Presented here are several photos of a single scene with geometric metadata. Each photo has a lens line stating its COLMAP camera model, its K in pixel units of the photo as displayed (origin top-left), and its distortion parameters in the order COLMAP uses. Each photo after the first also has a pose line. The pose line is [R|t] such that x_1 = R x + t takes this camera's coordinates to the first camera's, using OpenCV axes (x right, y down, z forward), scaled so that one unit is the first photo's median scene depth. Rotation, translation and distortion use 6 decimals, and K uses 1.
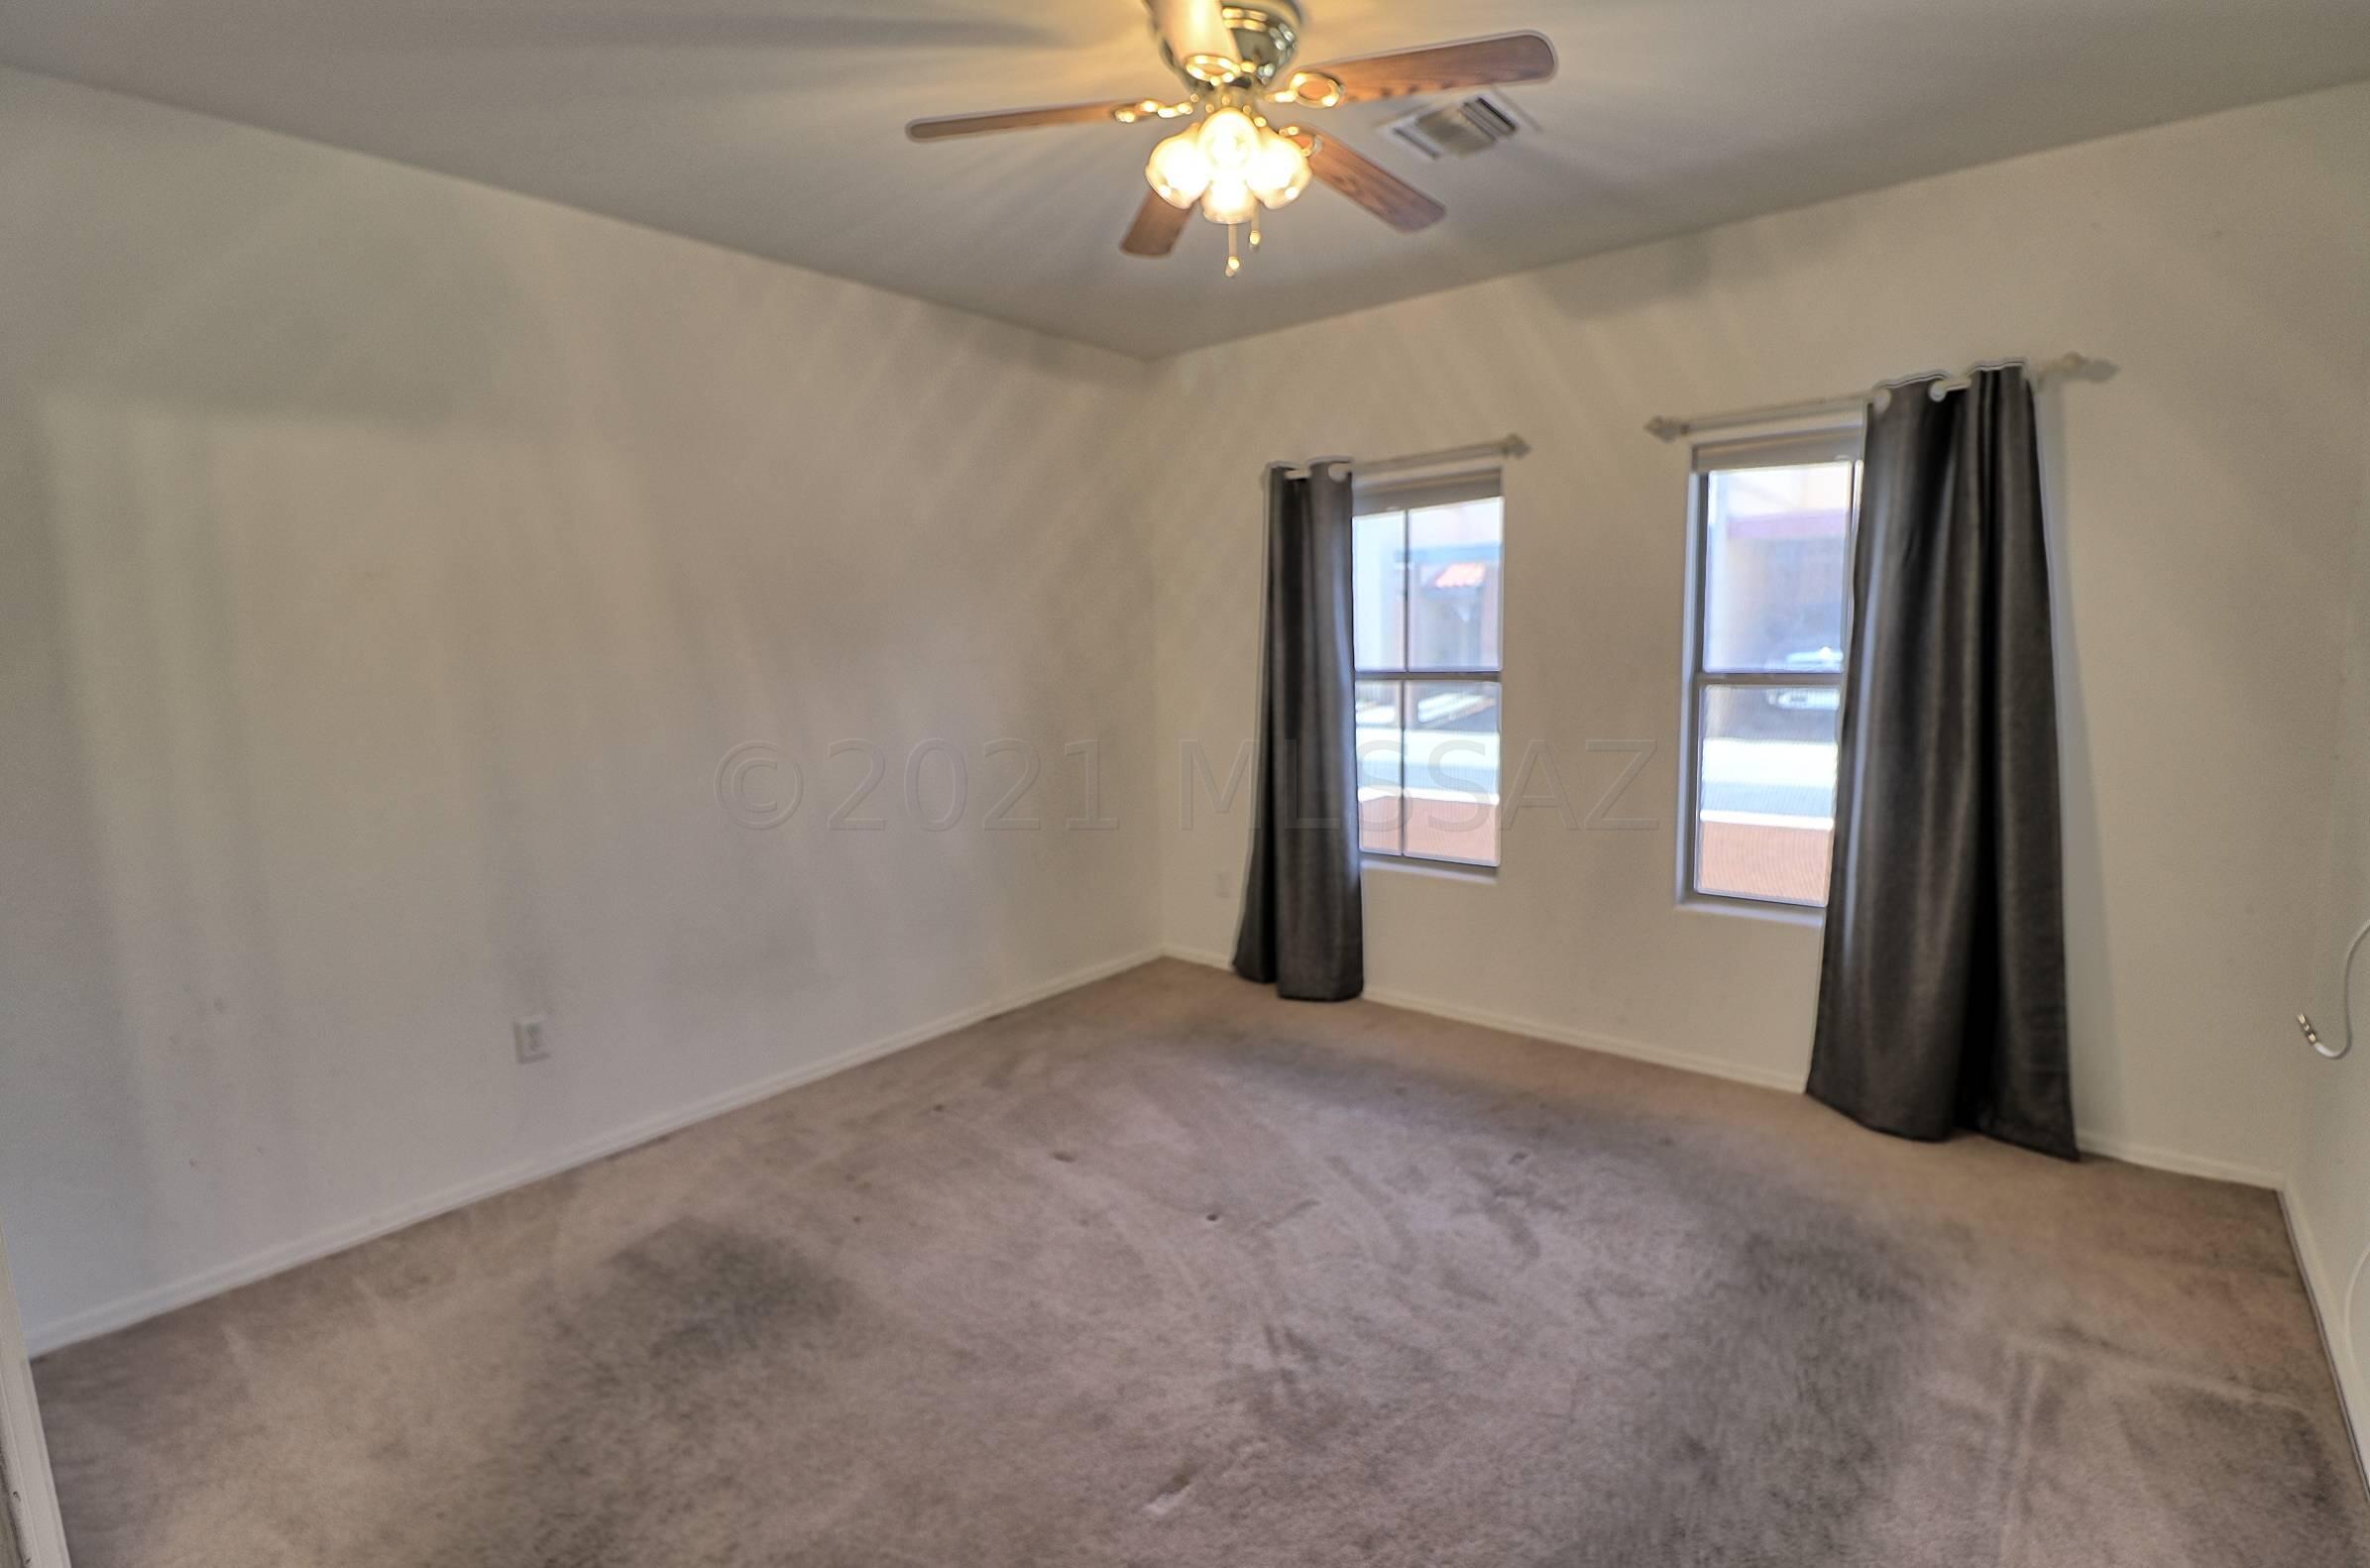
lens RADIAL K [[1108.4, 0, 1188.9], [0, 1108.4, 784.8], [0, 0, 1]] dist [-0.009981, -0.004987]
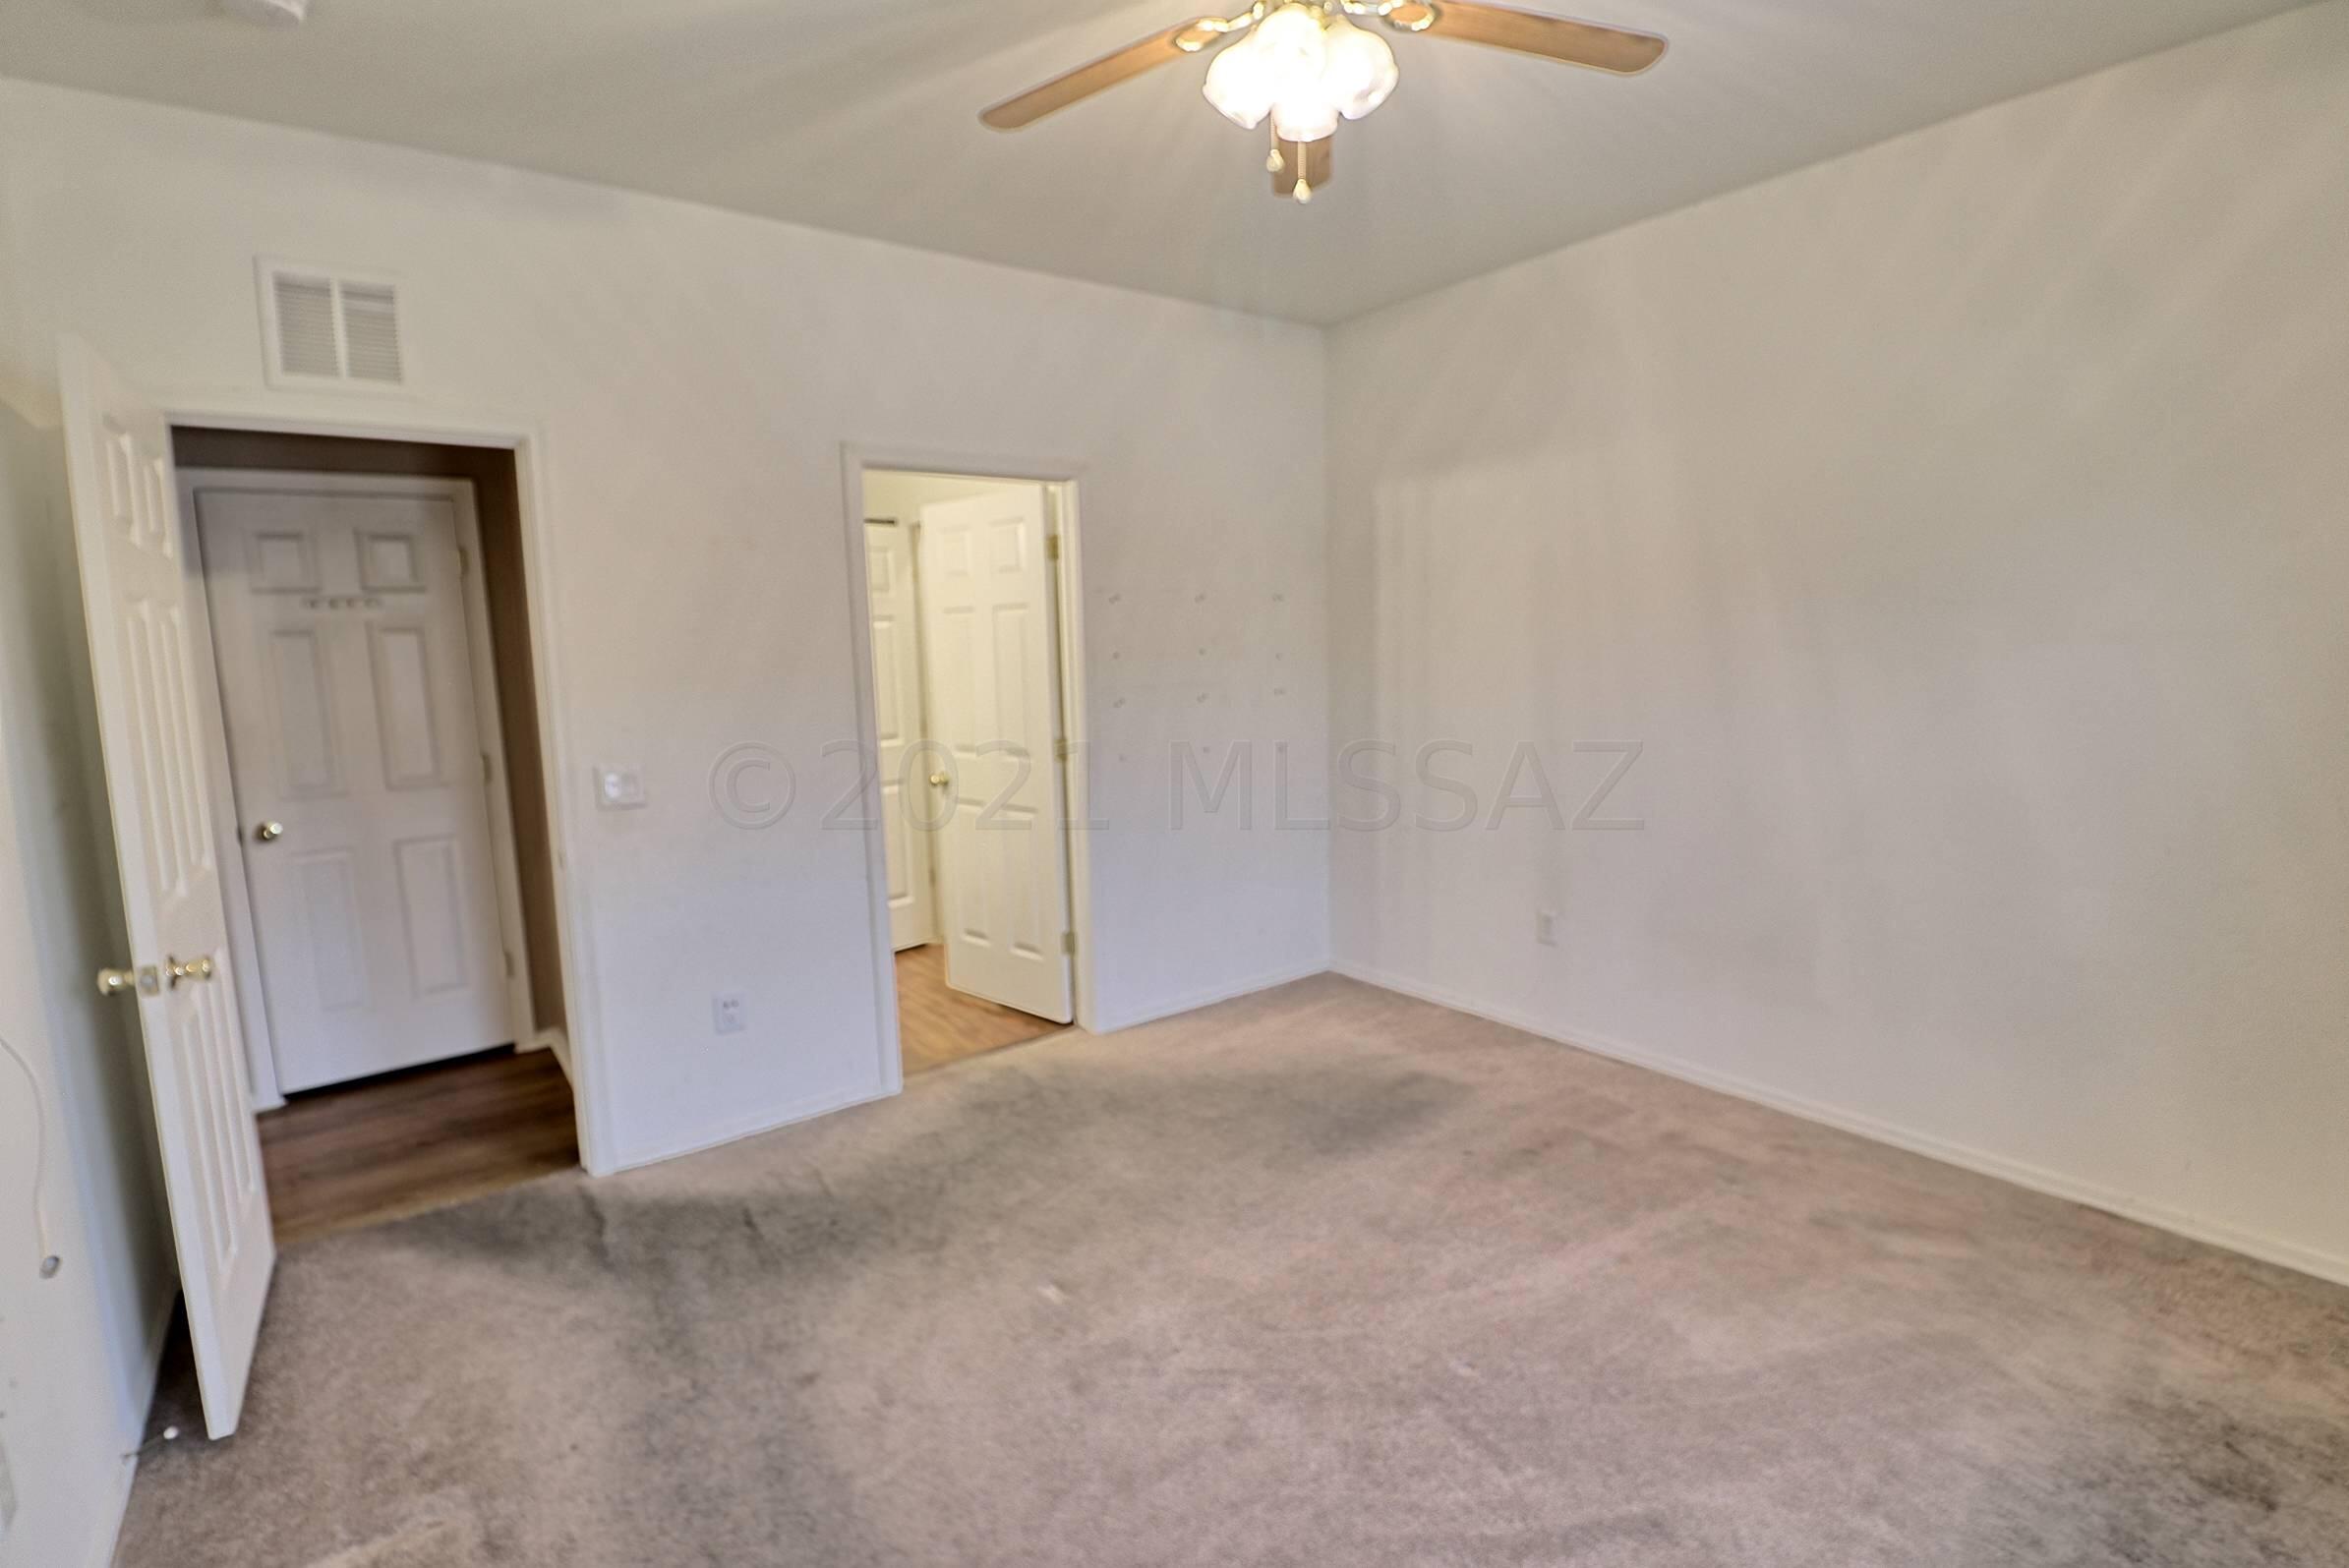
lens RADIAL K [[1098.5, 0, 1179.4], [0, 1098.5, 777.4], [0, 0, 1]] dist [-0.009981, -0.004987]
pose [[-0.239301, 0.154215, -0.958620, 0.719781], [-0.090894, 0.979412, 0.180249, -0.132429], [0.966682, 0.130266, -0.220357, 0.886134]]
